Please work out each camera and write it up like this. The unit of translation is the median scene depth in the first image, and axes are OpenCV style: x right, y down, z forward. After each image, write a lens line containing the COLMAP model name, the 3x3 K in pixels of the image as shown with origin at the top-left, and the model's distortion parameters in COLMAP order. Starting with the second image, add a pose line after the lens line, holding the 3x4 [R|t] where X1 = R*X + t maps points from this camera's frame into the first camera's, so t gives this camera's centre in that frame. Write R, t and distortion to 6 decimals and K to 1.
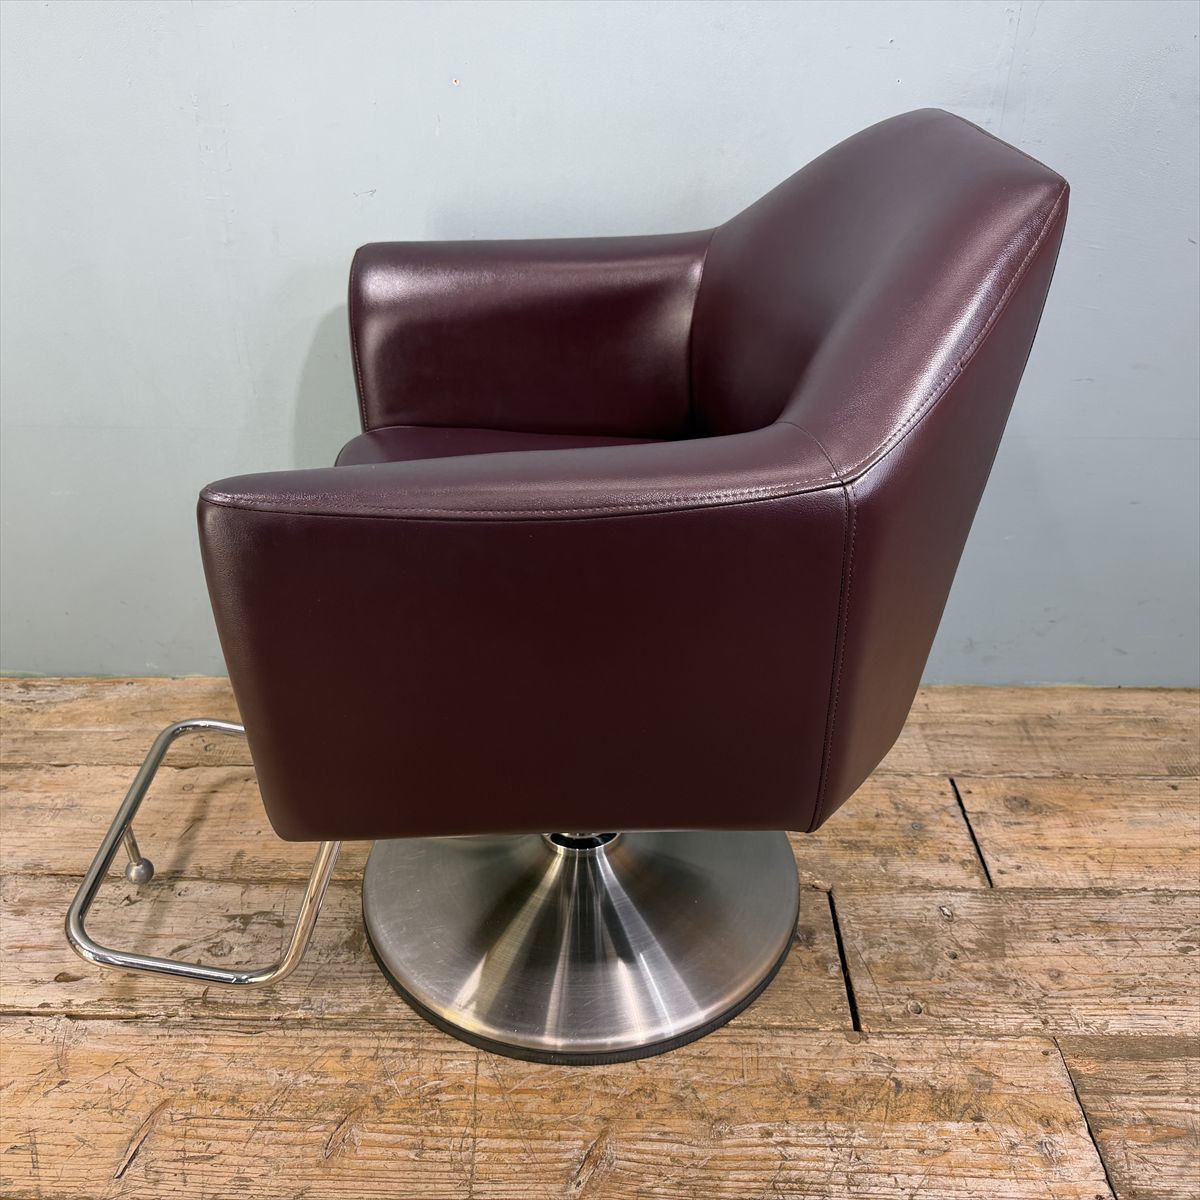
lens RADIAL K [[1125.3, 0, 591.8], [0, 1125.3, 589.5], [0, 0, 1]] dist [-0.021679, 0.000000]
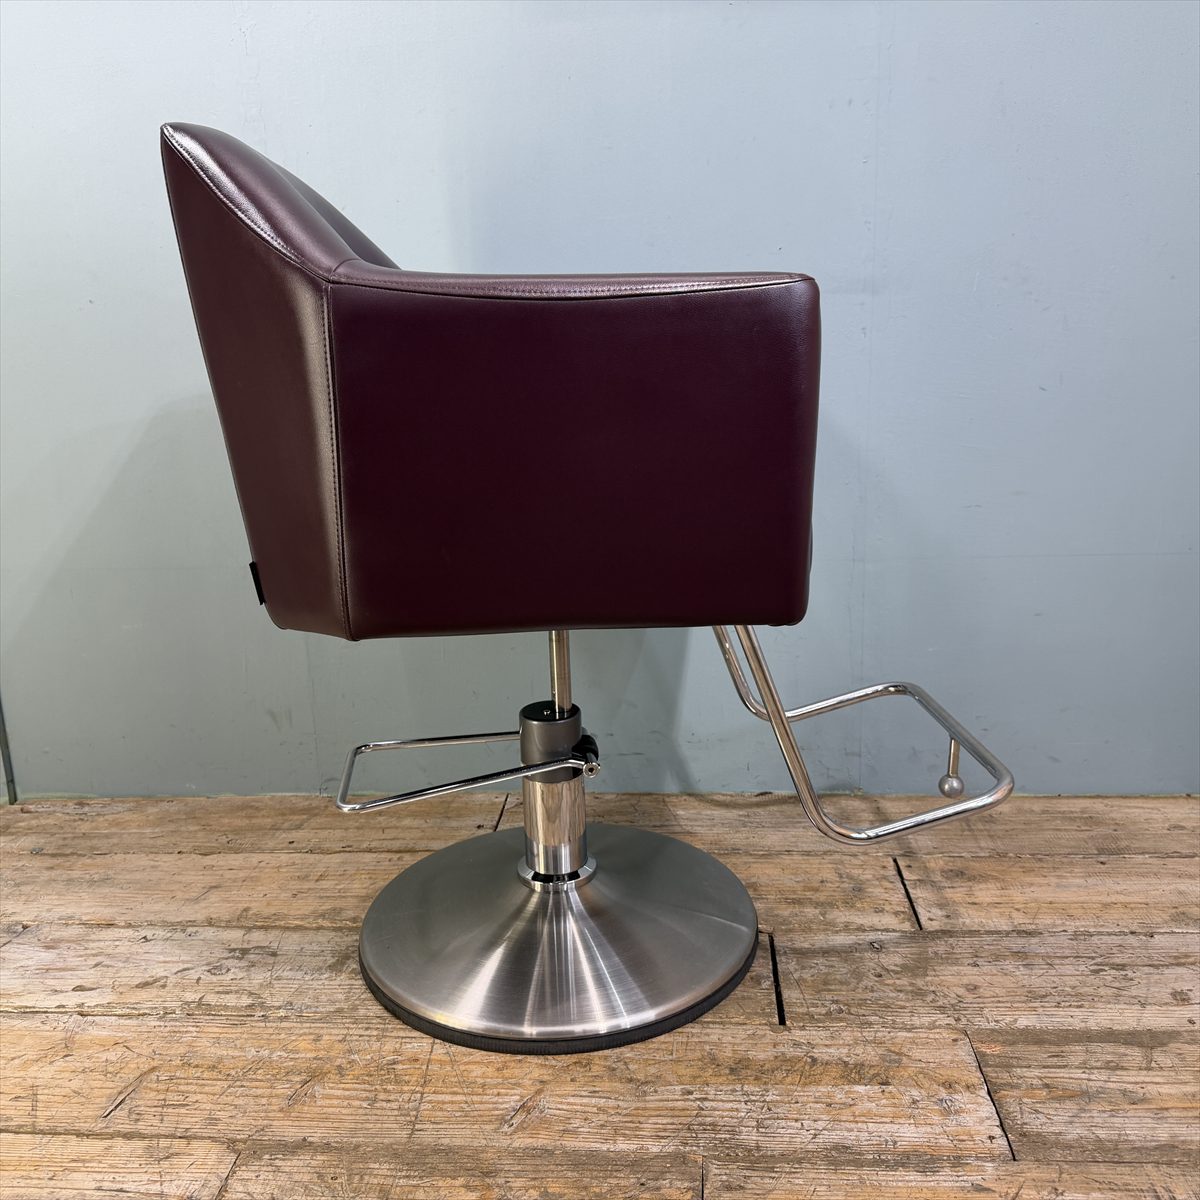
lens RADIAL K [[1125.3, 0, 600.1], [0, 1125.3, 606.6], [0, 0, 1]] dist [-0.021679, 0.000000]
pose [[0.998367, -0.016271, -0.054767, 0.117003], [0.000284, 0.959989, -0.280036, 0.284414], [0.057132, 0.279563, 0.958426, -0.156671]]
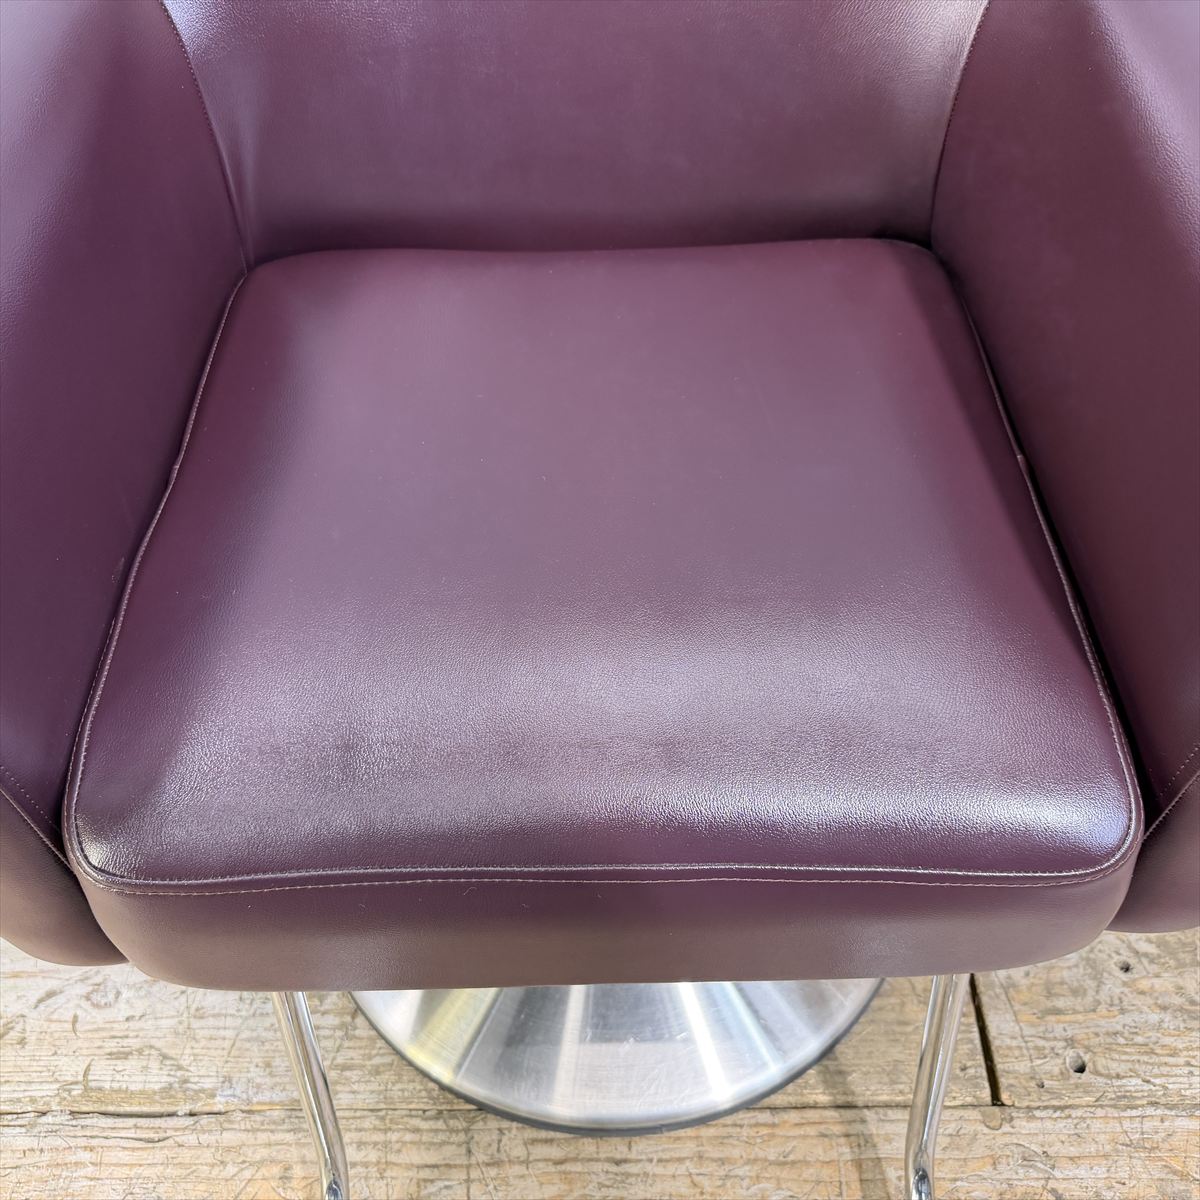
lens RADIAL K [[1125.3, 0, 587.8], [0, 1125.3, 563.4], [0, 0, 1]] dist [-0.021679, 0.000000]
pose [[0.999017, -0.043545, -0.008280, -0.002569], [0.043732, 0.937858, 0.344253, -0.172293], [-0.007225, -0.344277, 0.938840, 0.417655]]
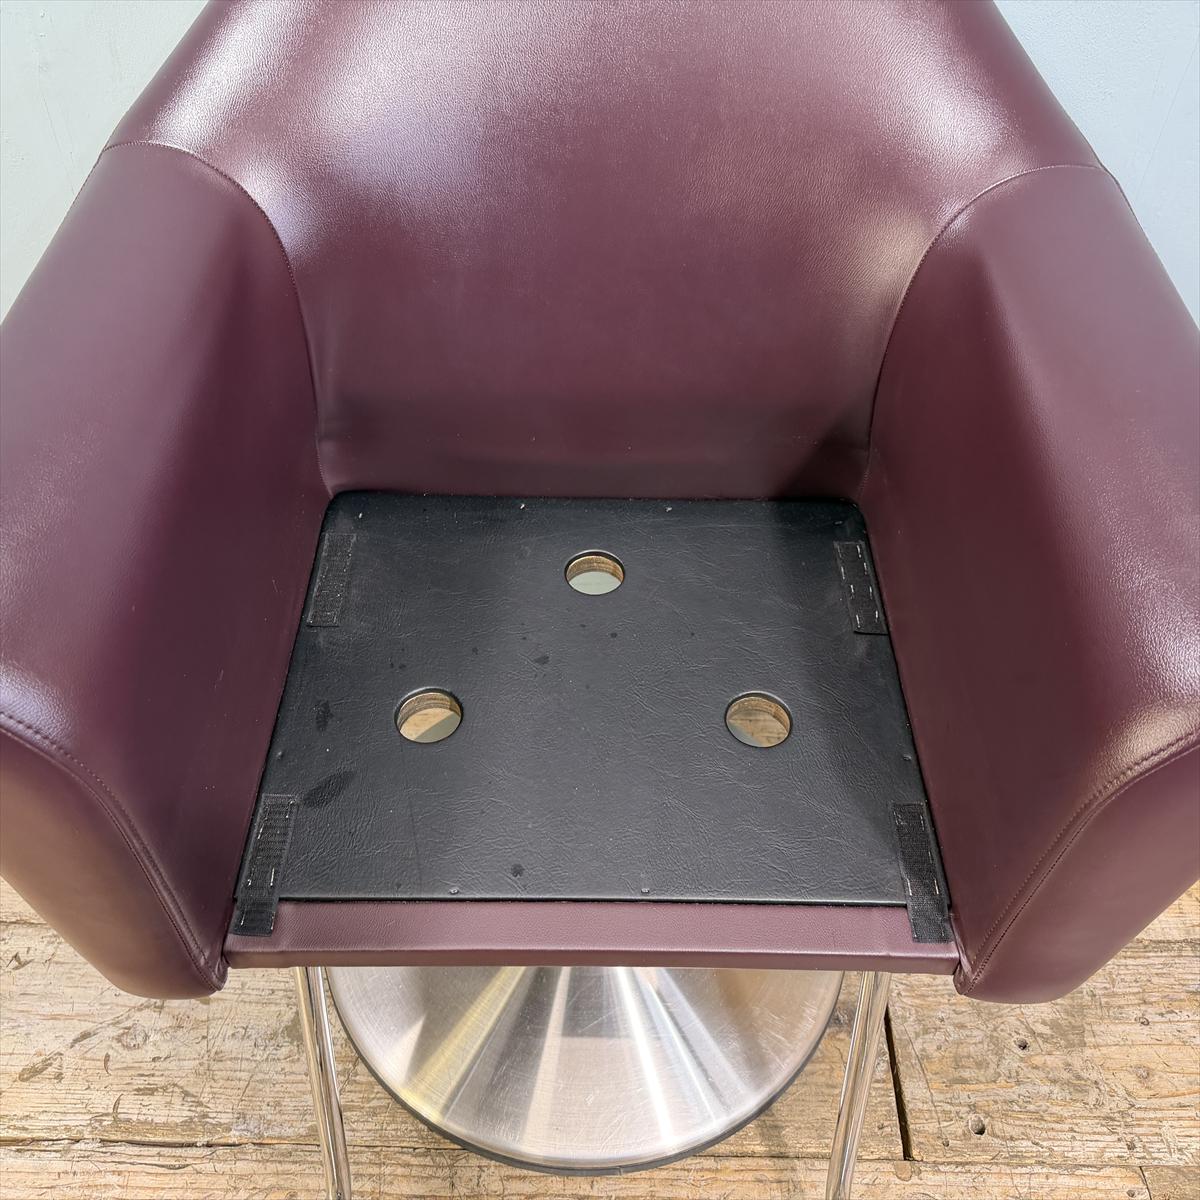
lens RADIAL K [[1125.3, 0, 593.9], [0, 1125.3, 577.6], [0, 0, 1]] dist [-0.021679, 0.000000]
pose [[0.999677, 0.005083, 0.024899, -0.017836], [-0.011998, 0.958119, 0.286120, -0.235916], [-0.022402, -0.286327, 0.957870, 0.308296]]
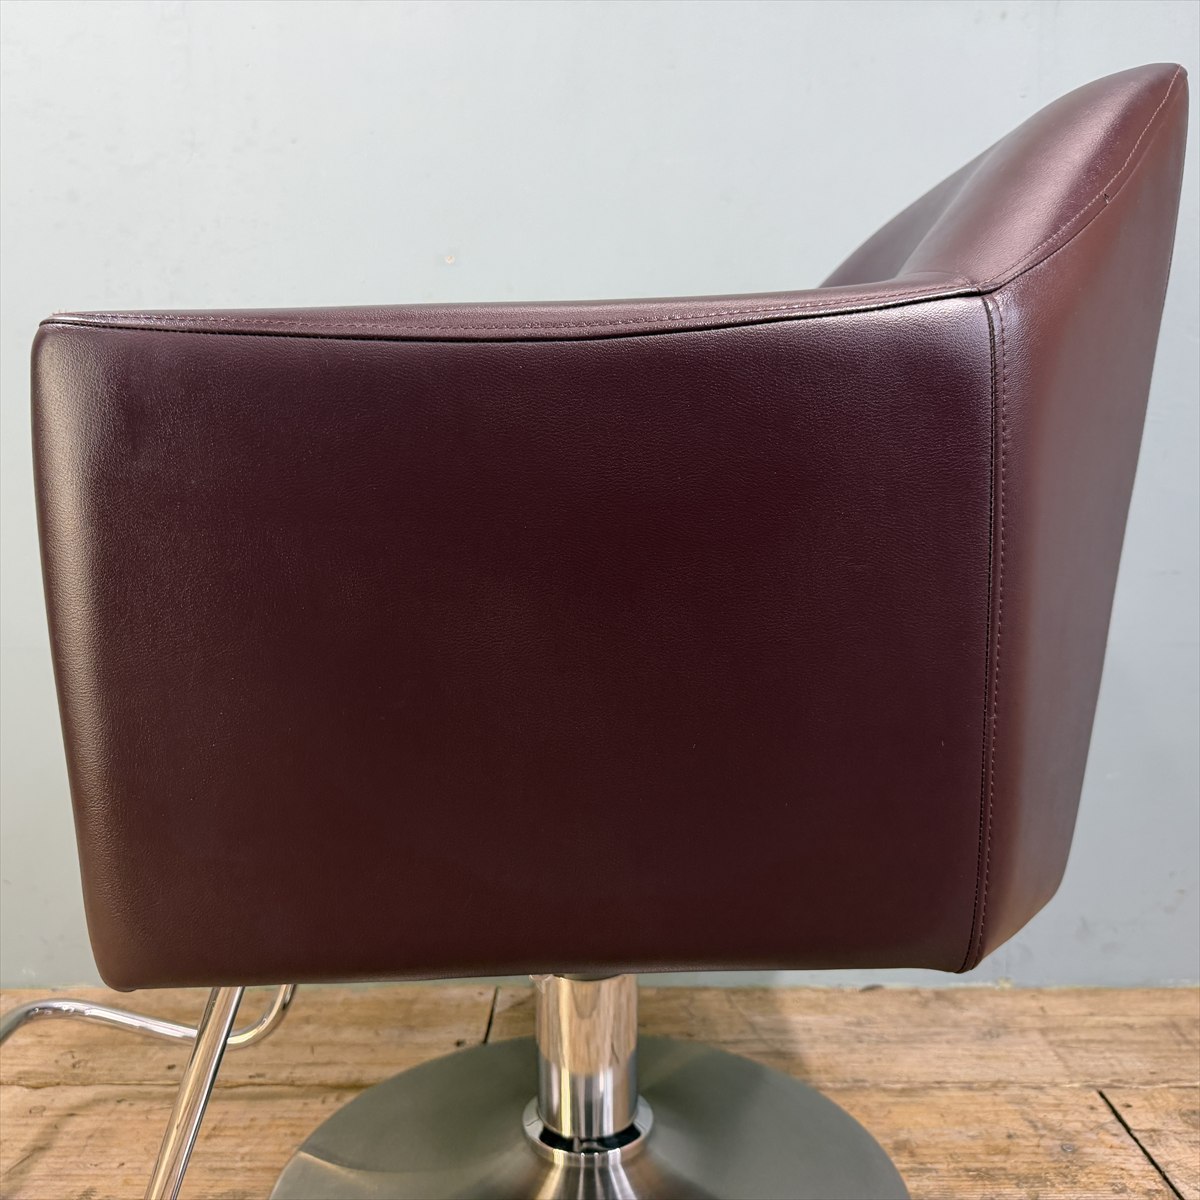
lens RADIAL K [[1125.3, 0, 592.1], [0, 1125.3, 633.9], [0, 0, 1]] dist [-0.021679, 0.000000]
pose [[0.999964, -0.005981, 0.005958, -0.009721], [0.007798, 0.924774, -0.380436, 0.198922], [-0.003234, 0.380469, 0.924788, 0.265996]]
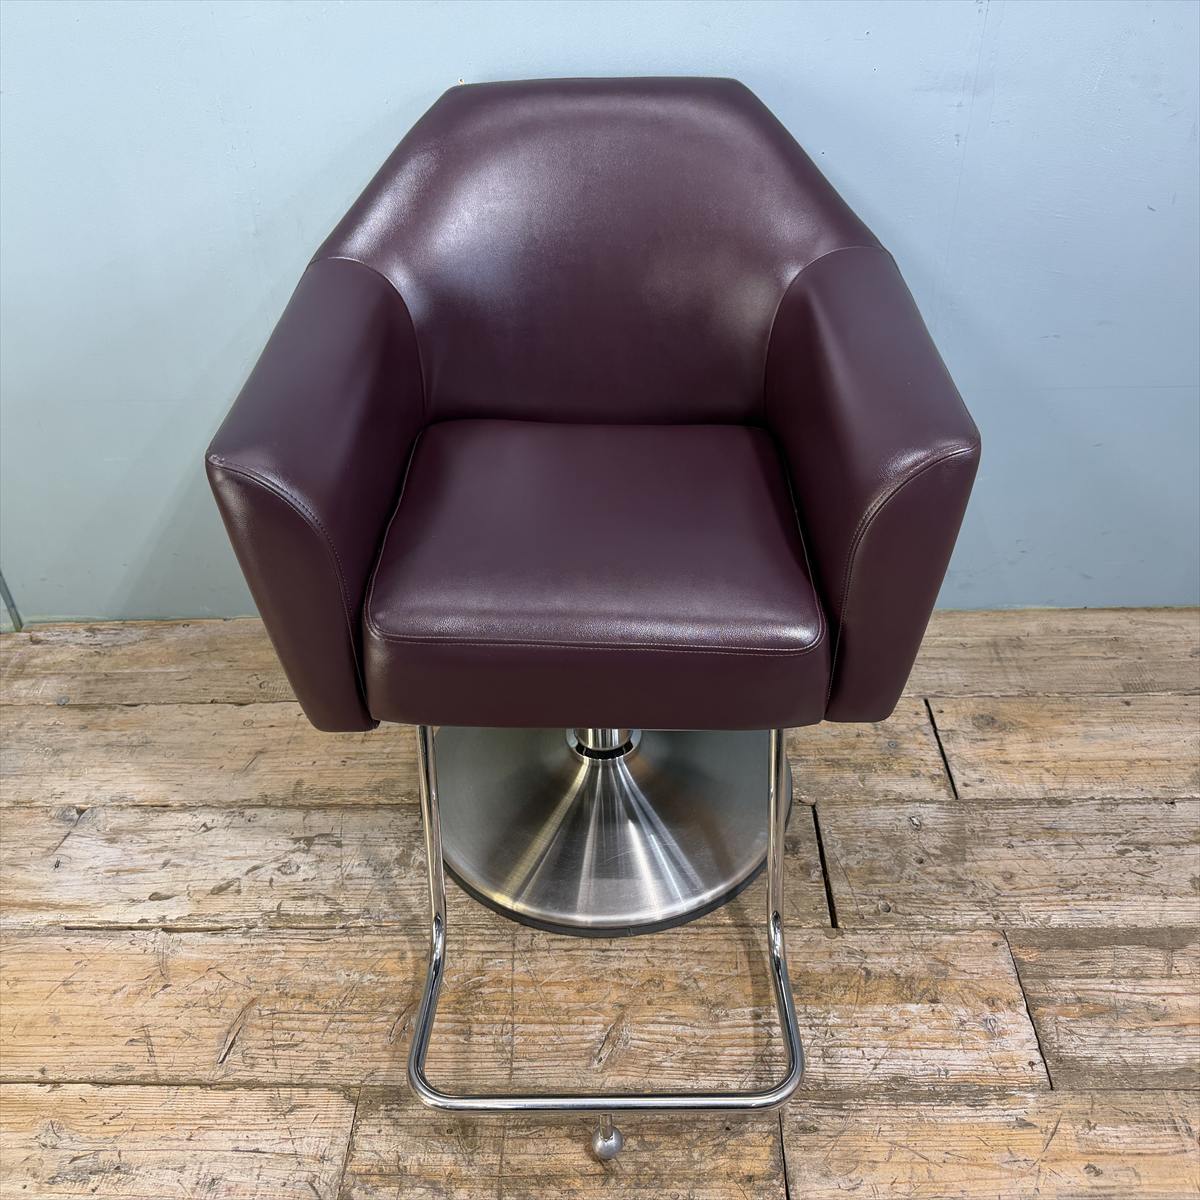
lens RADIAL K [[1125.3, 0, 593.1], [0, 1125.3, 579.4], [0, 0, 1]] dist [-0.021679, 0.000000]
pose [[0.999595, -0.024758, -0.014023, 0.008560], [0.026141, 0.993704, 0.108942, -0.095596], [0.011238, -0.109265, 0.993949, -0.120820]]
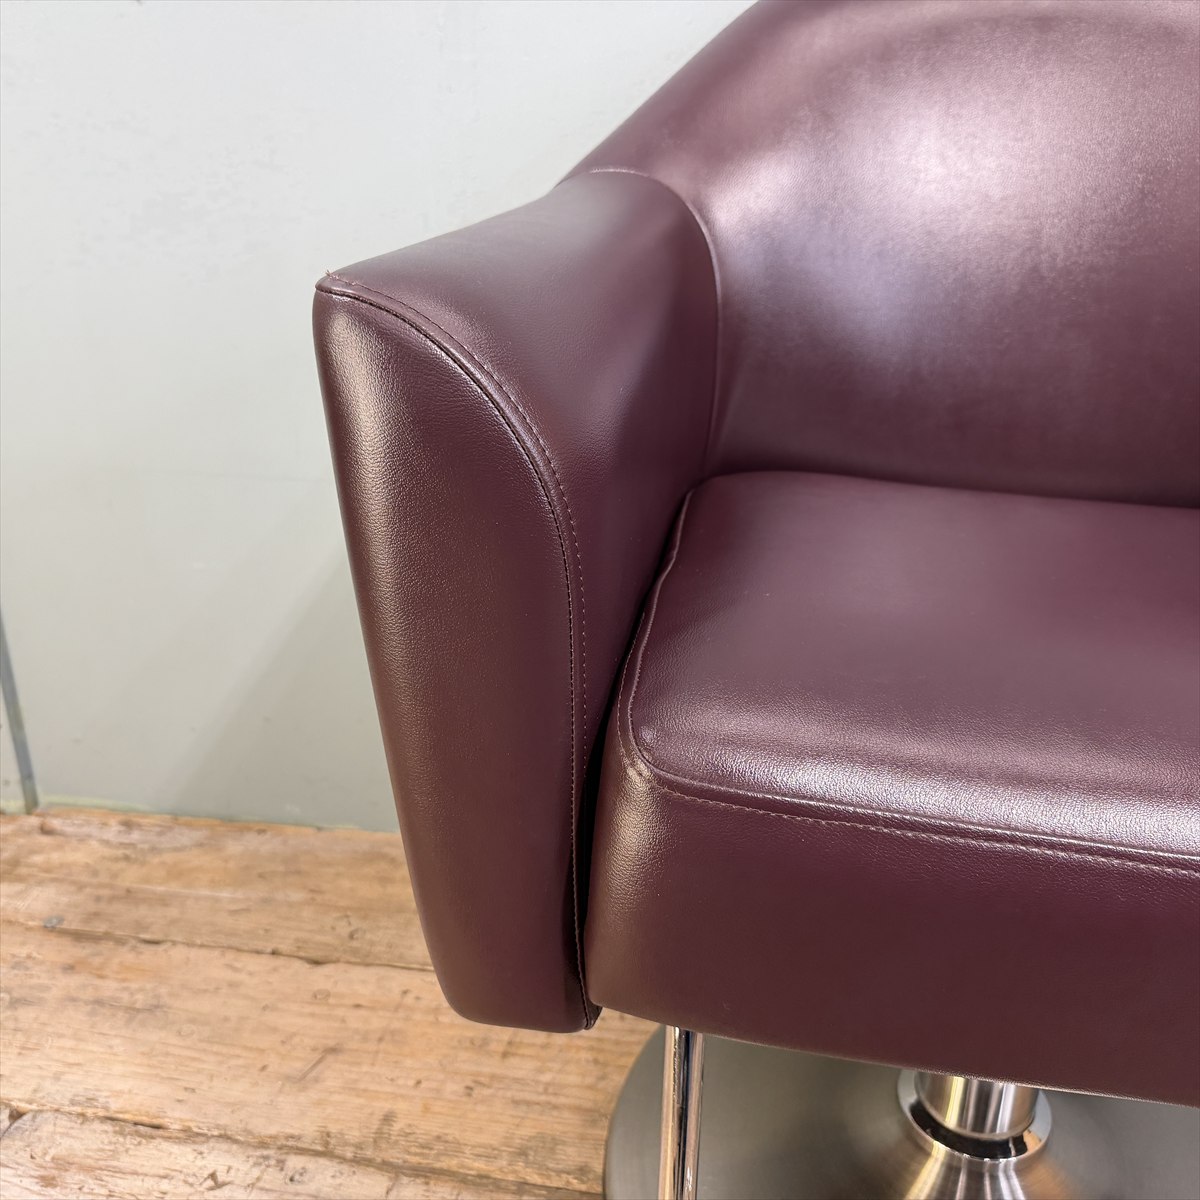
lens RADIAL K [[1125.3, 0, 593.6], [0, 1125.3, 594.4], [0, 0, 1]] dist [-0.021679, 0.000000]
pose [[0.989639, 0.054900, -0.132664, -0.141075], [-0.074115, 0.986718, -0.144547, 0.026533], [0.122966, 0.152882, 0.980564, 0.372113]]
